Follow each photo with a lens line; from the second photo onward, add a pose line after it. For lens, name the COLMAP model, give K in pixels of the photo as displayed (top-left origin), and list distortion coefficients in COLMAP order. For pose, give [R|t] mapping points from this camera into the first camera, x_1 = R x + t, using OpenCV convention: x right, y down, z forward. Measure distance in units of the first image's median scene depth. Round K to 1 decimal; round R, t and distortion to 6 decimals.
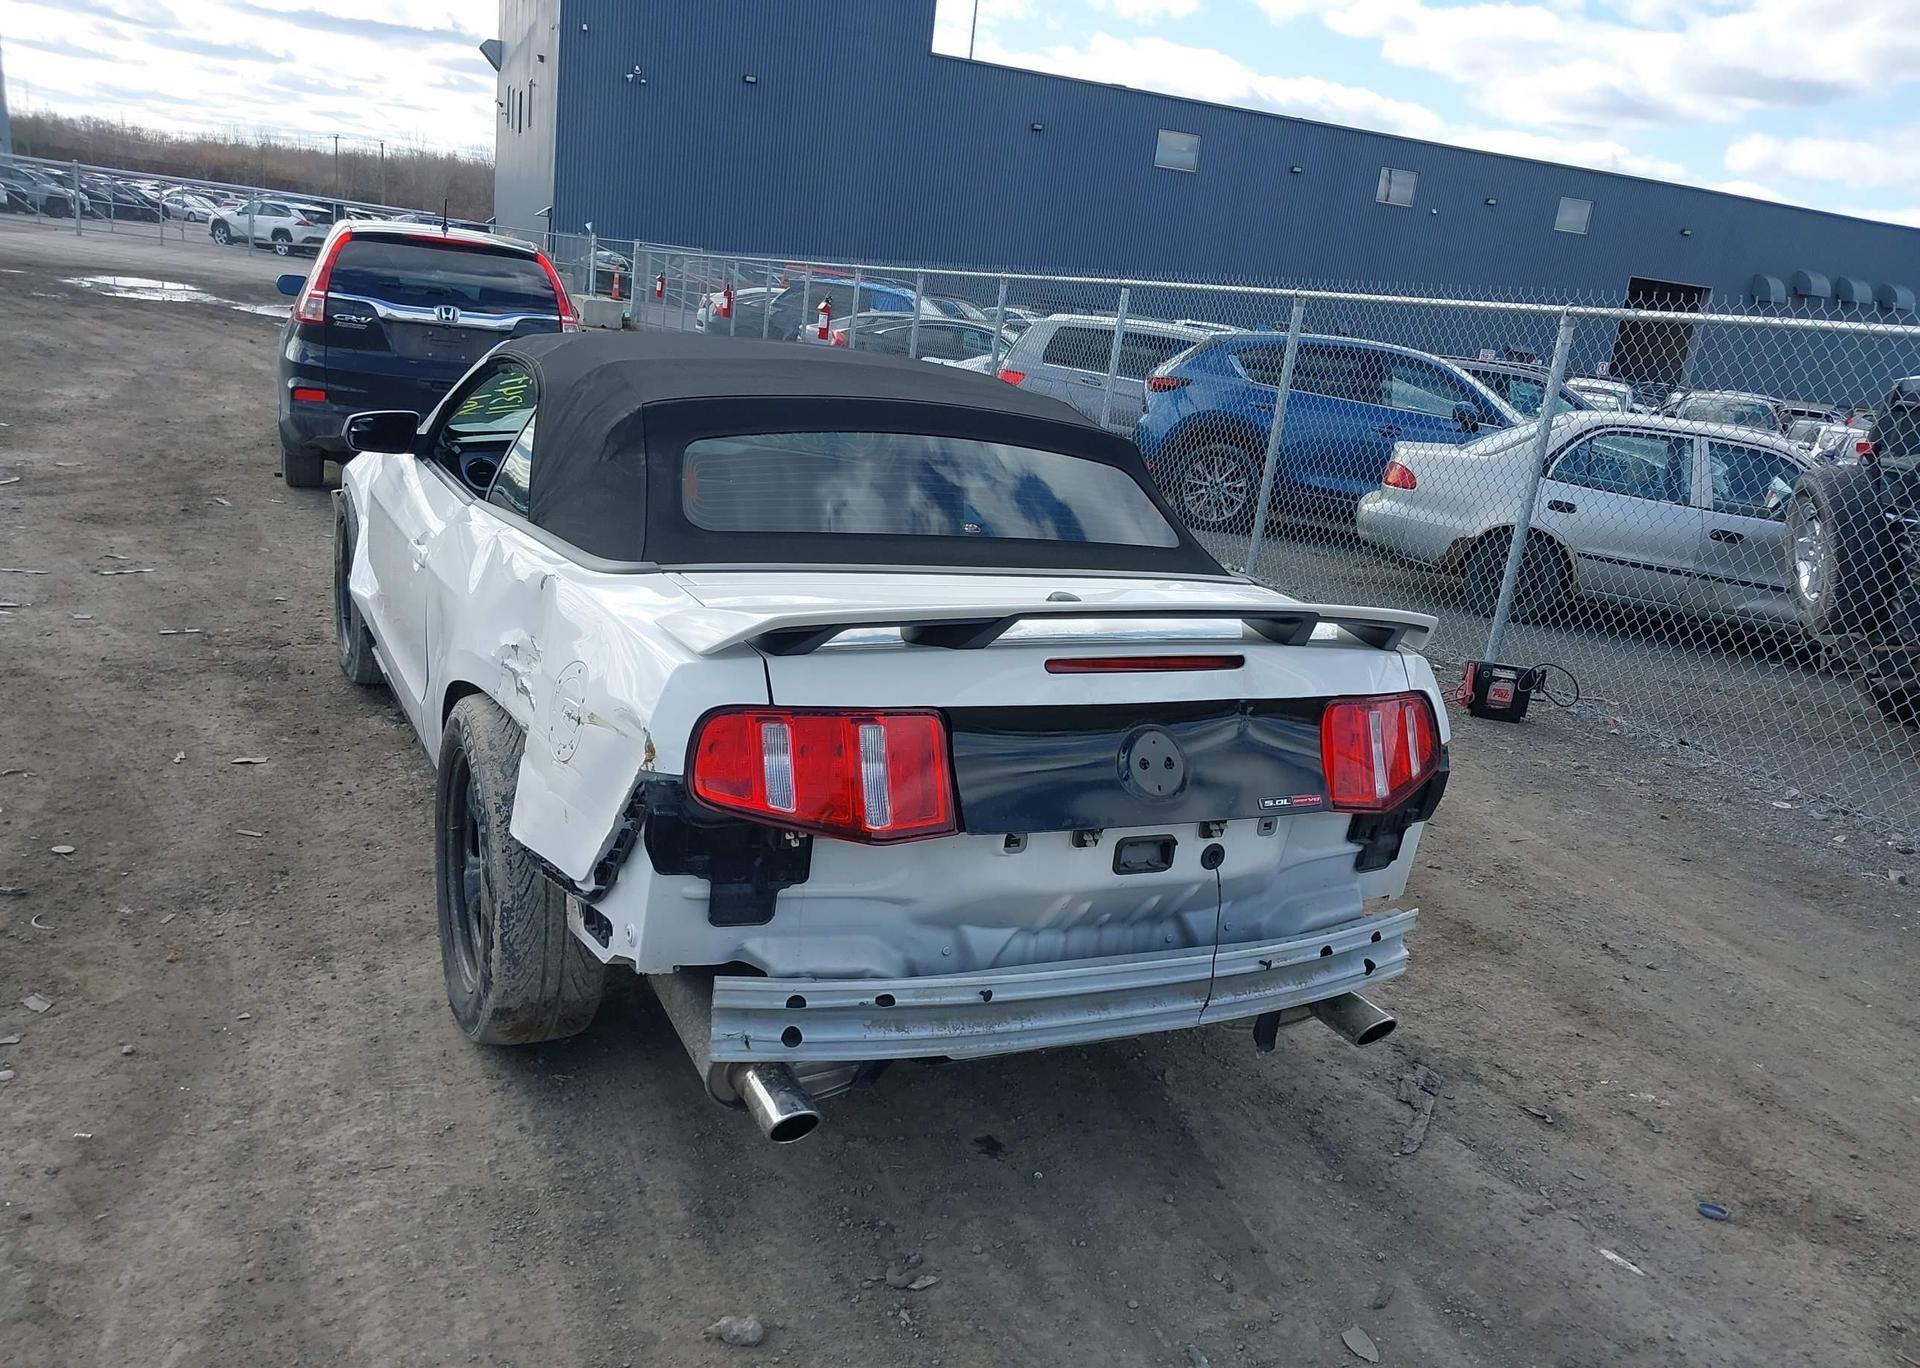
lens RADIAL K [[1511.4, 0, 980.3], [0, 1511.4, 689.7], [0, 0, 1]] dist [0.039507, -0.045699]
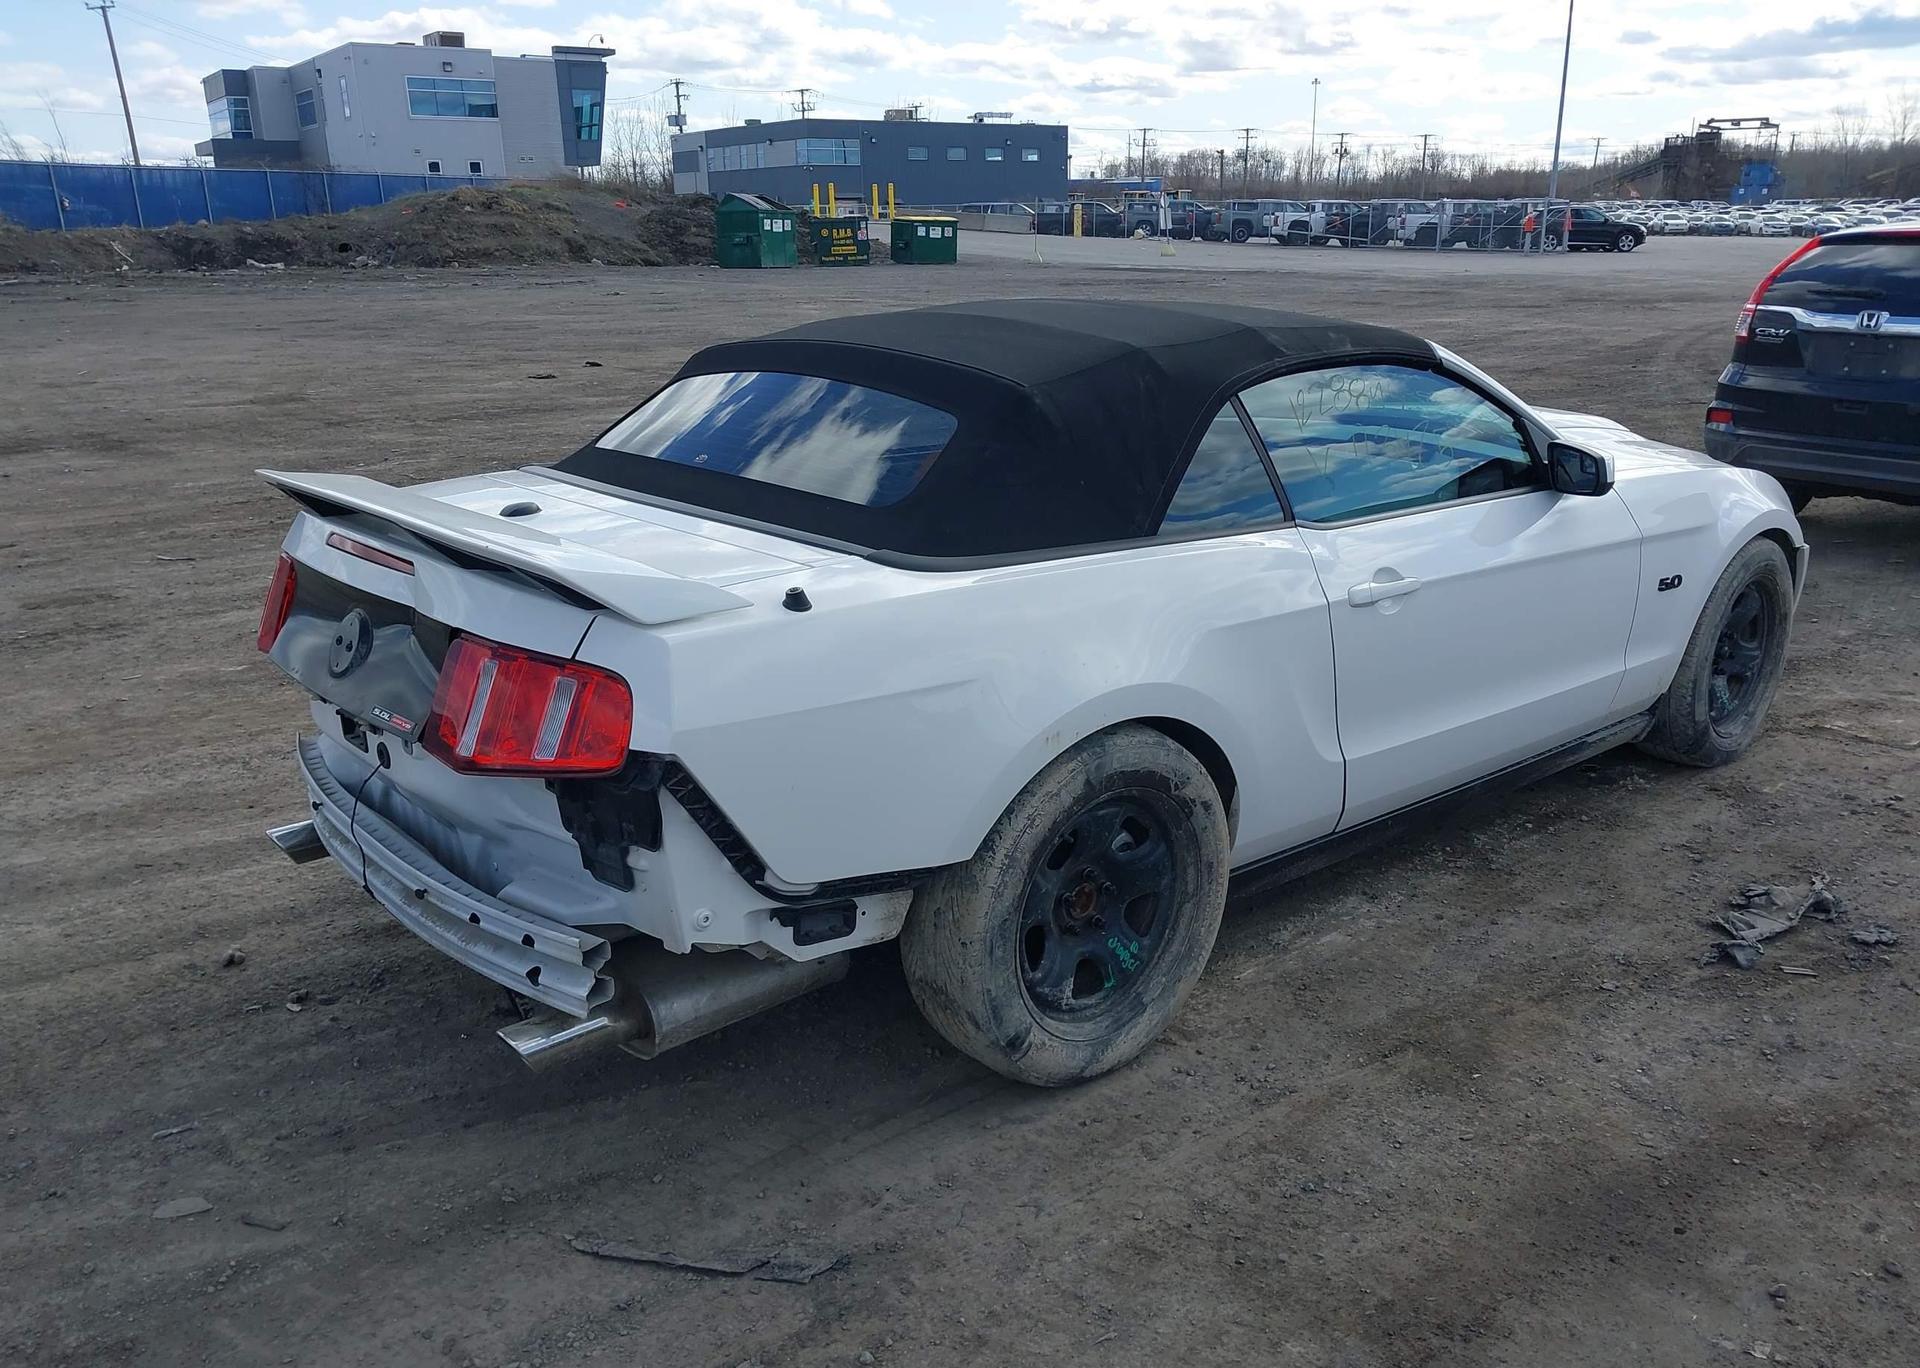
lens RADIAL K [[1511.4, 0, 960.7], [0, 1511.4, 687.4], [0, 0, 1]] dist [0.039507, -0.045699]
pose [[0.243638, 0.166030, -0.955549, 1.110075], [-0.210667, 0.970775, 0.114962, -0.121595], [0.946710, 0.173294, 0.271495, 0.982652]]
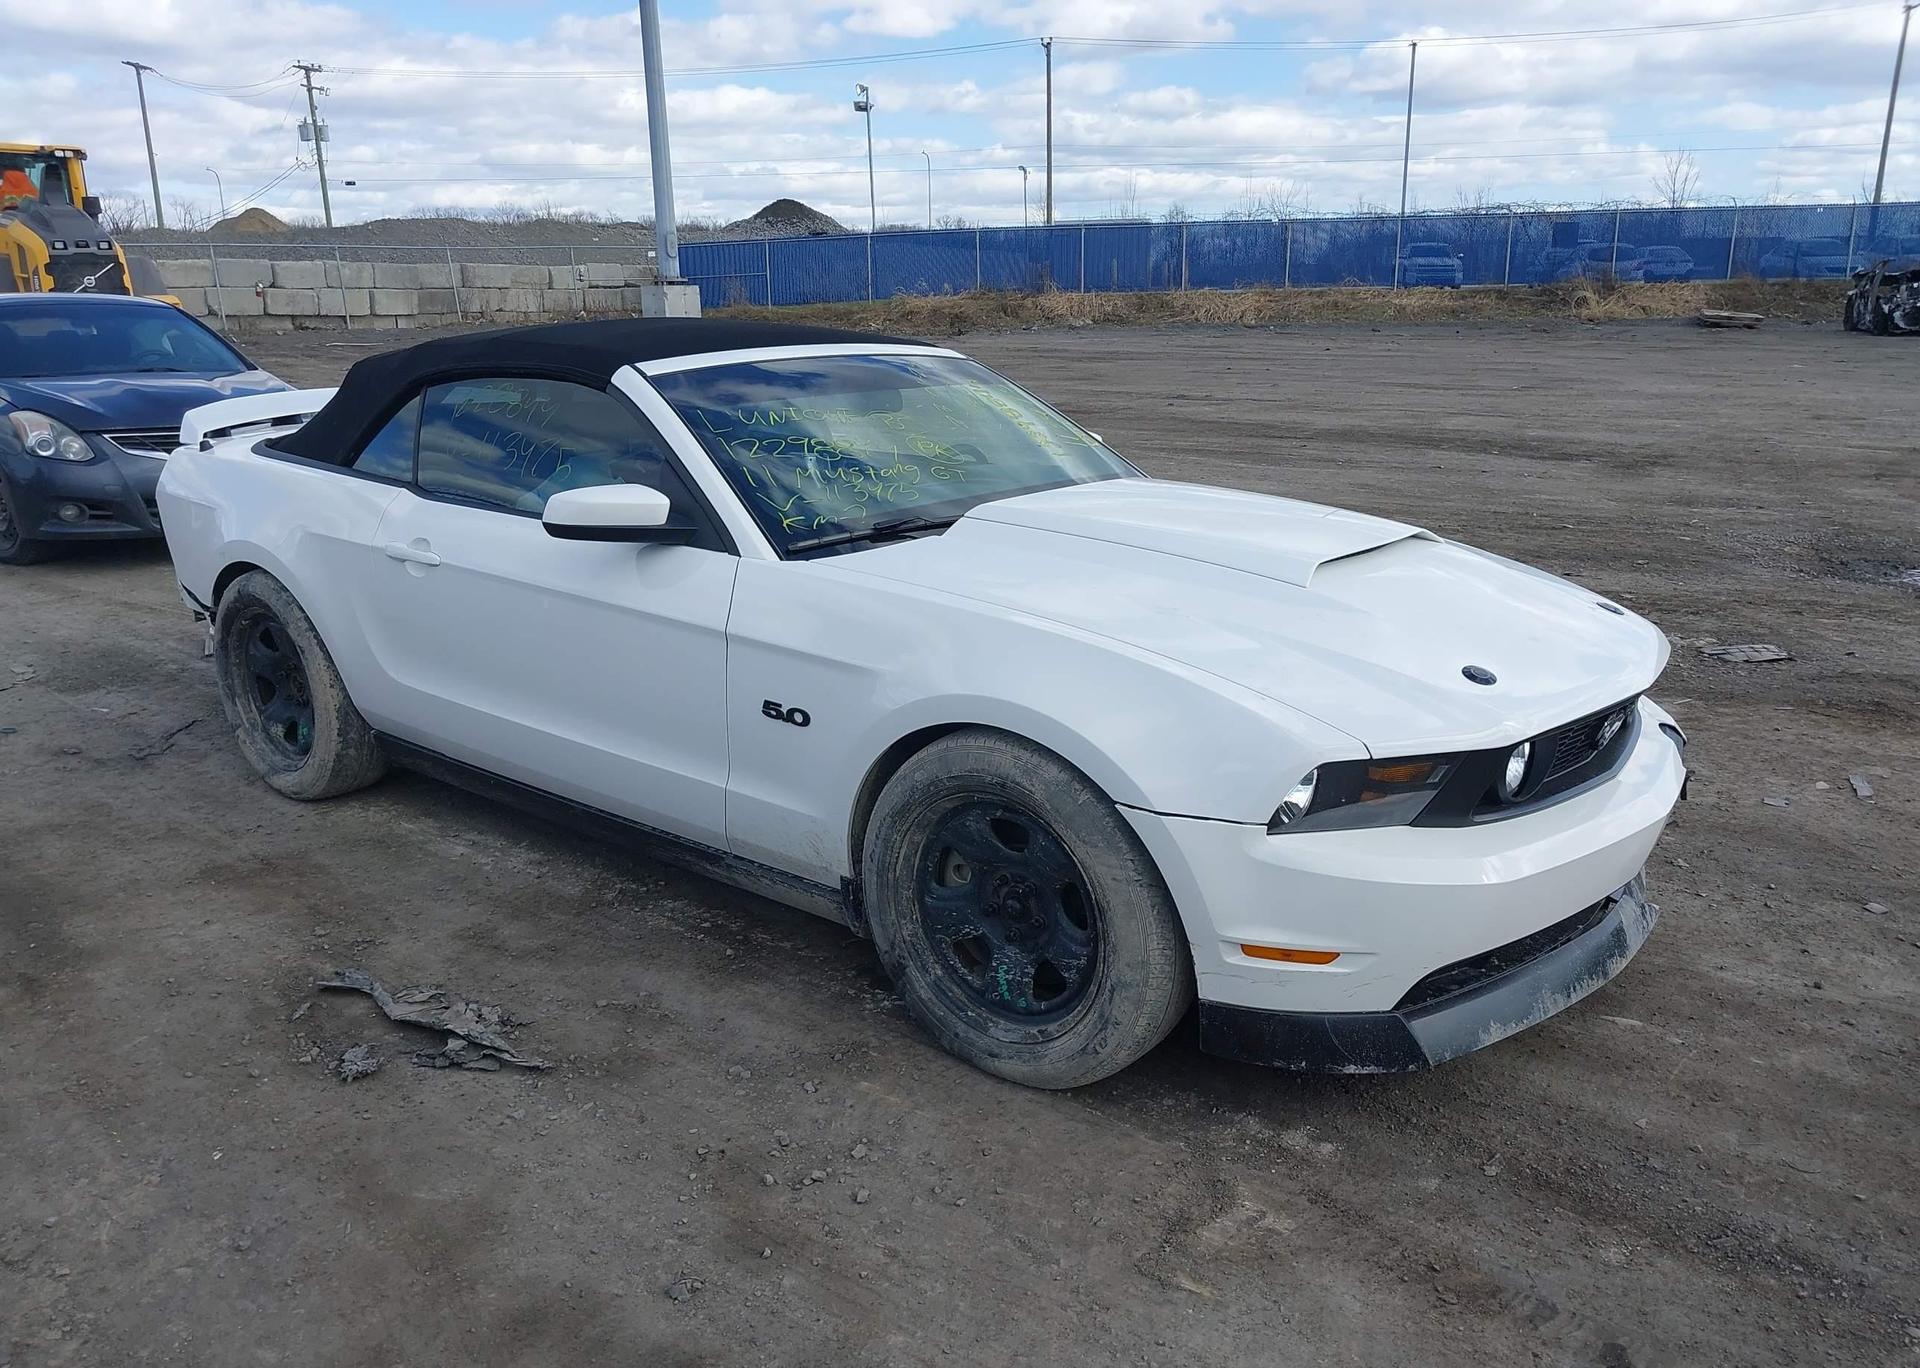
lens RADIAL K [[1511.4, 0, 966.5], [0, 1511.4, 672.3], [0, 0, 1]] dist [0.039507, -0.045699]
pose [[-0.905167, -0.005741, -0.425018, 0.227837], [-0.199442, 0.888741, 0.412750, -0.701260], [0.375361, 0.458374, -0.805603, 2.918786]]
